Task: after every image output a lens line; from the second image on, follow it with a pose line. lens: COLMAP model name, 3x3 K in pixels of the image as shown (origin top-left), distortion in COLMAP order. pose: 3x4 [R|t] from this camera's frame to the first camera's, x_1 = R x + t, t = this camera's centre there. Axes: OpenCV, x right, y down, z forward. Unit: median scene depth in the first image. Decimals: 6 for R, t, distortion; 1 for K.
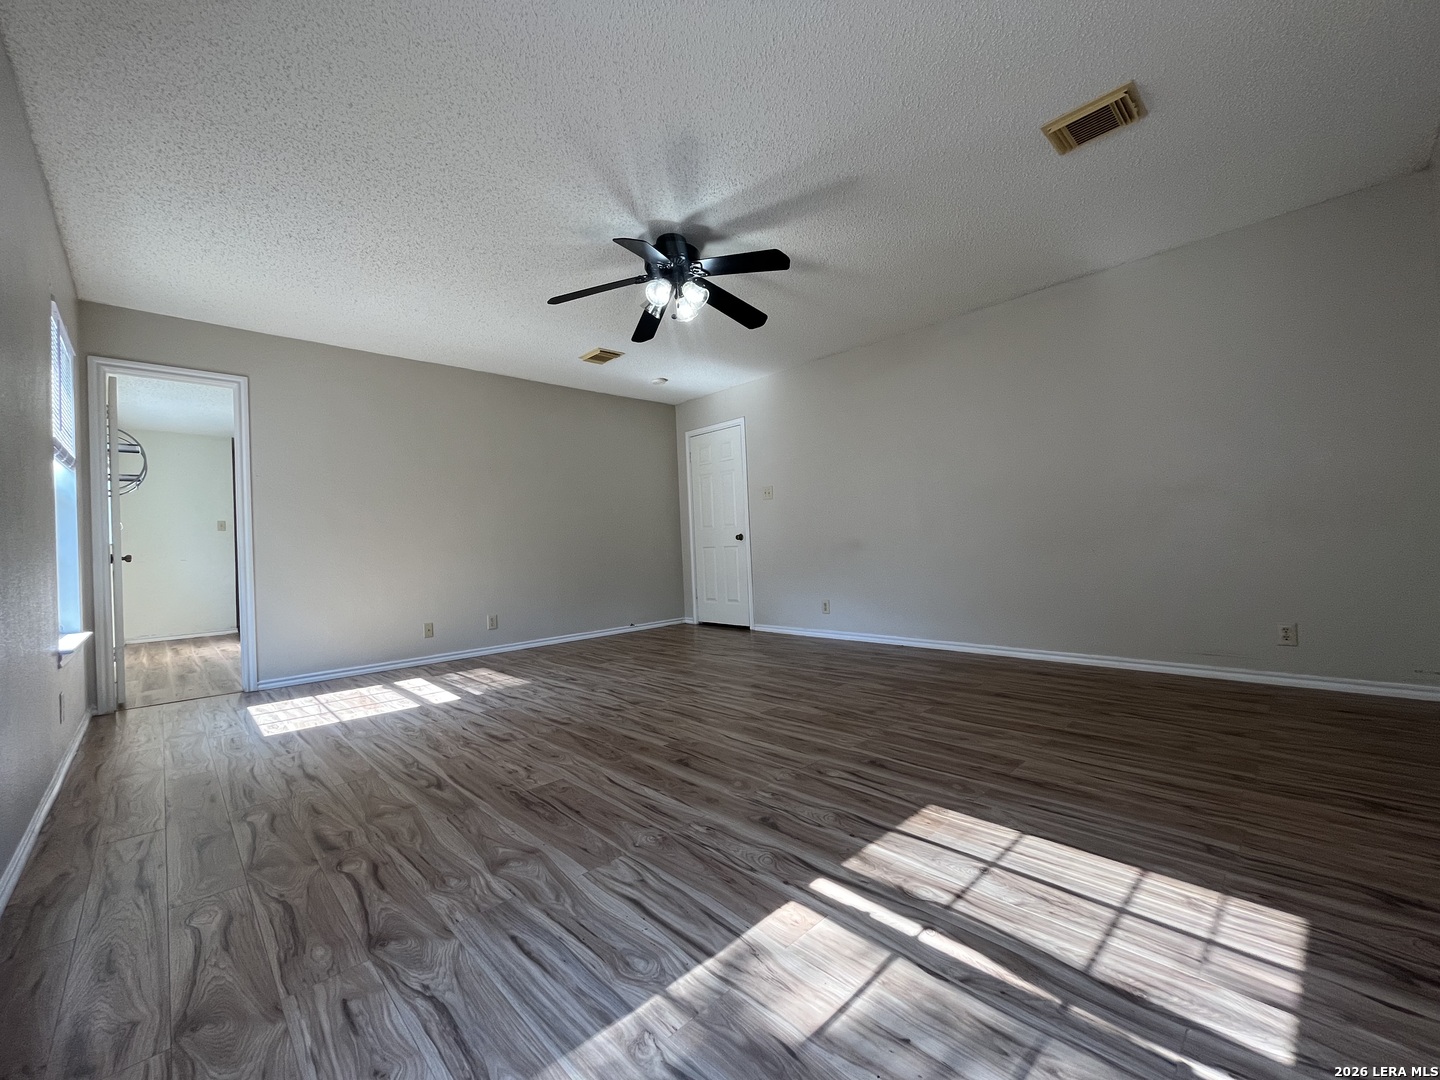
lens RADIAL K [[584.7, 0, 716.0], [0, 584.7, 539.2], [0, 0, 1]] dist [-0.003269, 0.000805]
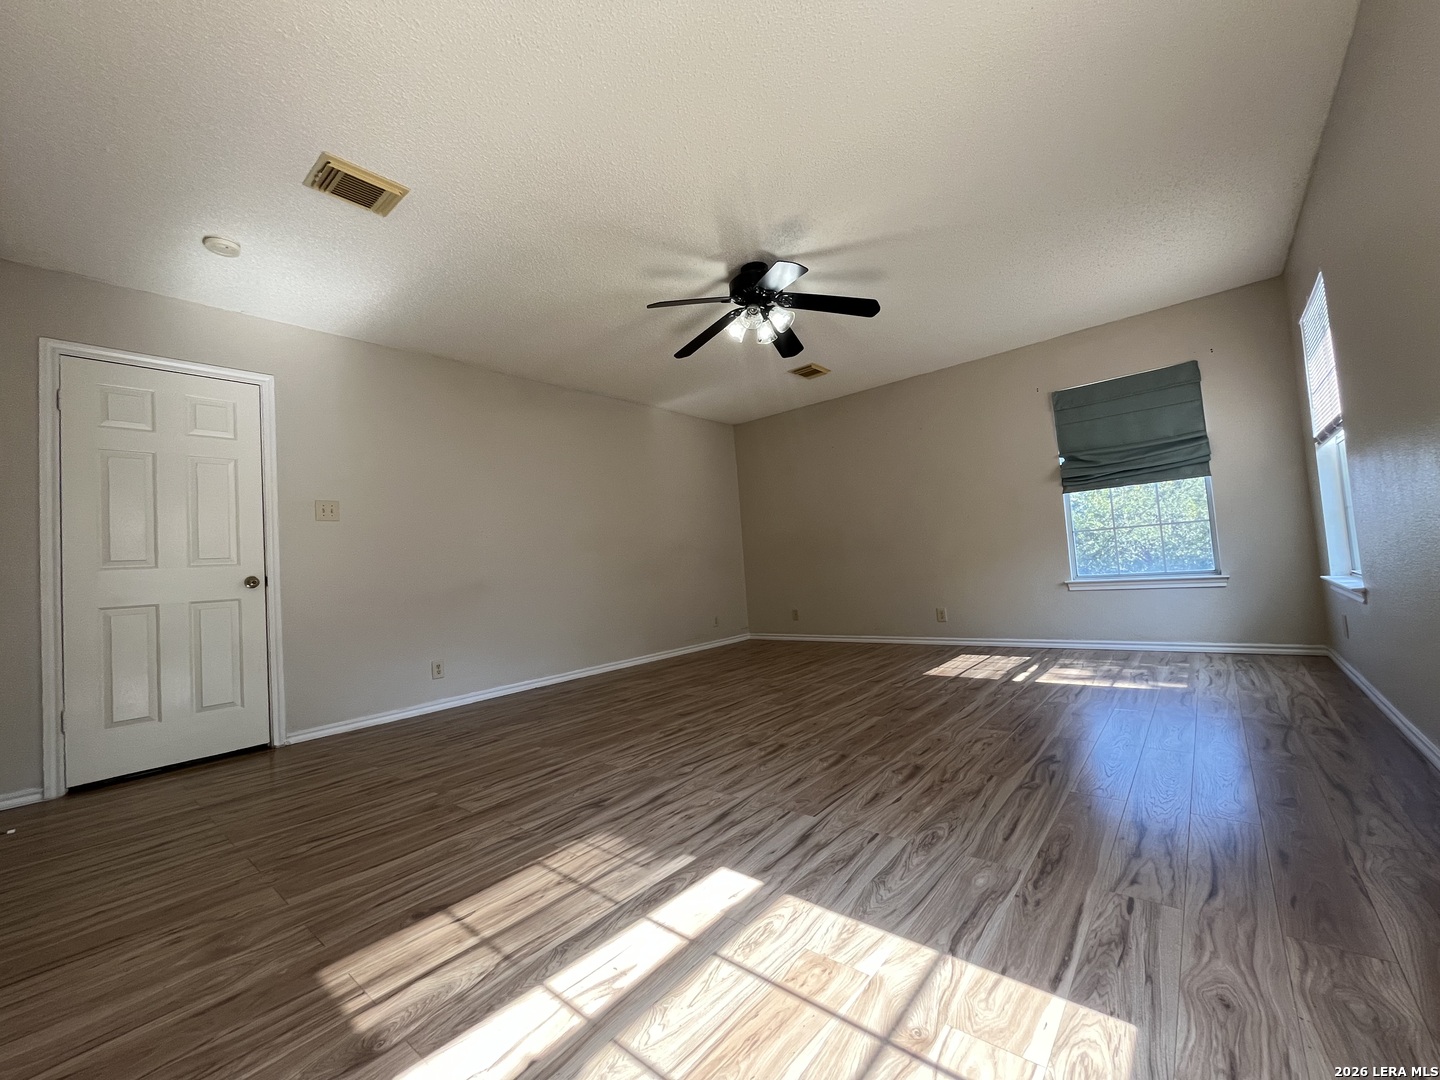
lens RADIAL K [[584.7, 0, 716.0], [0, 584.7, 539.2], [0, 0, 1]] dist [-0.003269, 0.000805]
pose [[-0.102646, 0.096896, 0.989987, -1.125960], [0.065142, 0.993763, -0.090511, 0.069849], [-0.992583, 0.055199, -0.108318, 1.280267]]
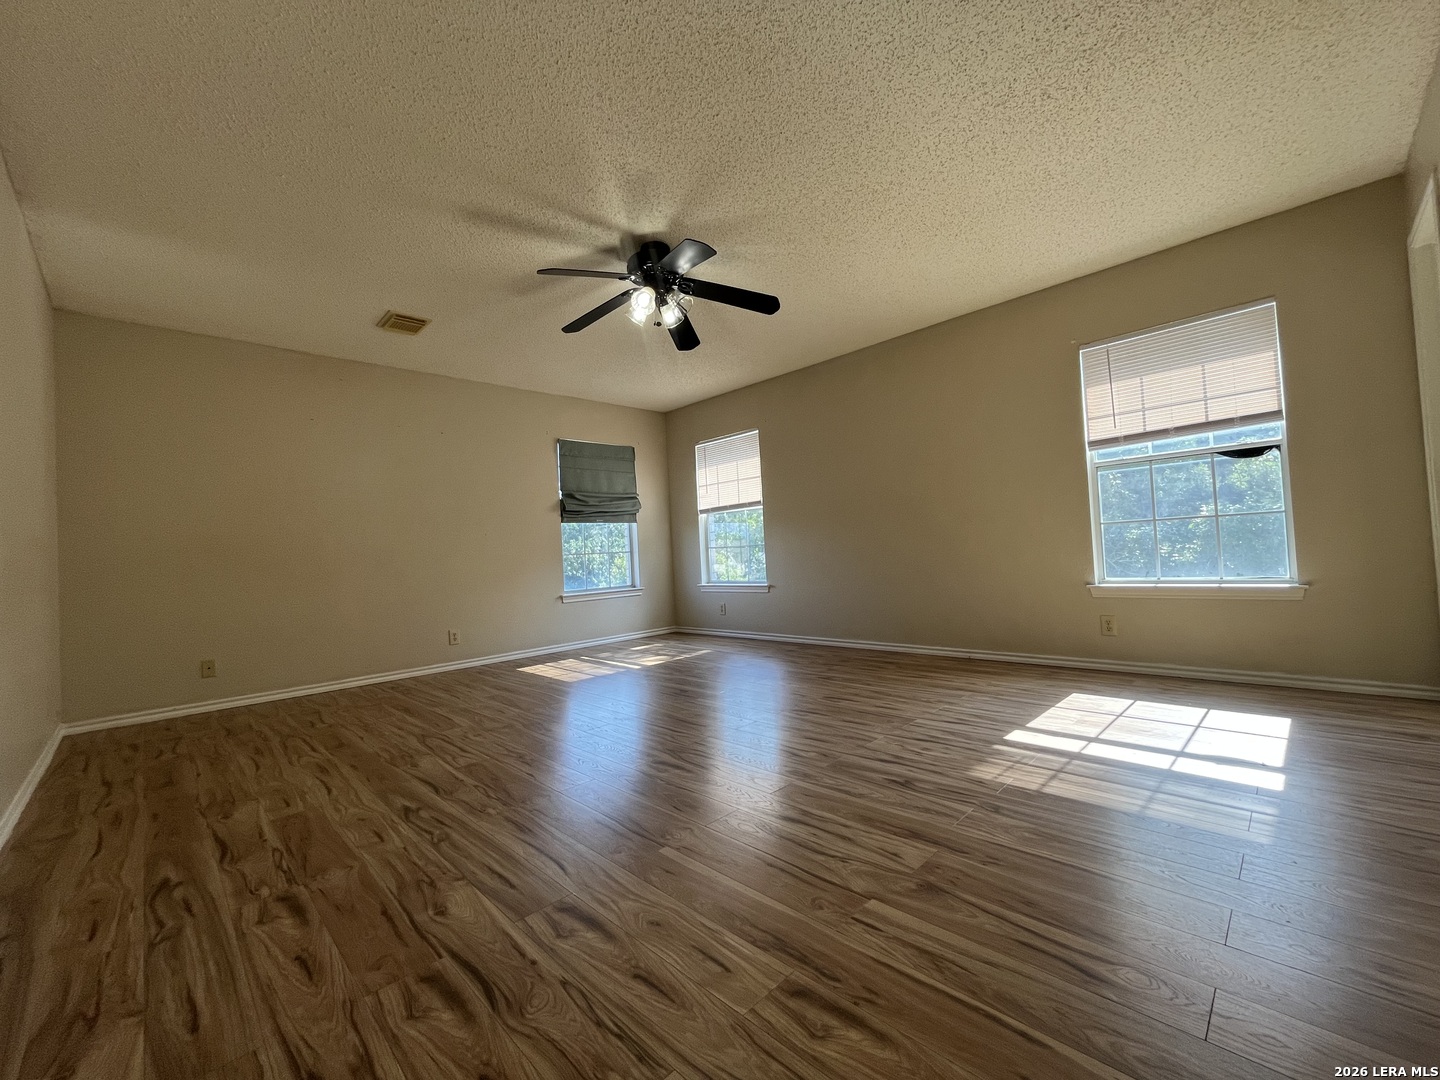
lens RADIAL K [[584.7, 0, 716.0], [0, 584.7, 539.2], [0, 0, 1]] dist [-0.003269, 0.000805]
pose [[-0.995462, 0.093188, -0.019247, -0.123398], [0.093842, 0.994921, -0.036404, 0.035088], [0.015757, -0.038045, -0.999152, 2.094658]]
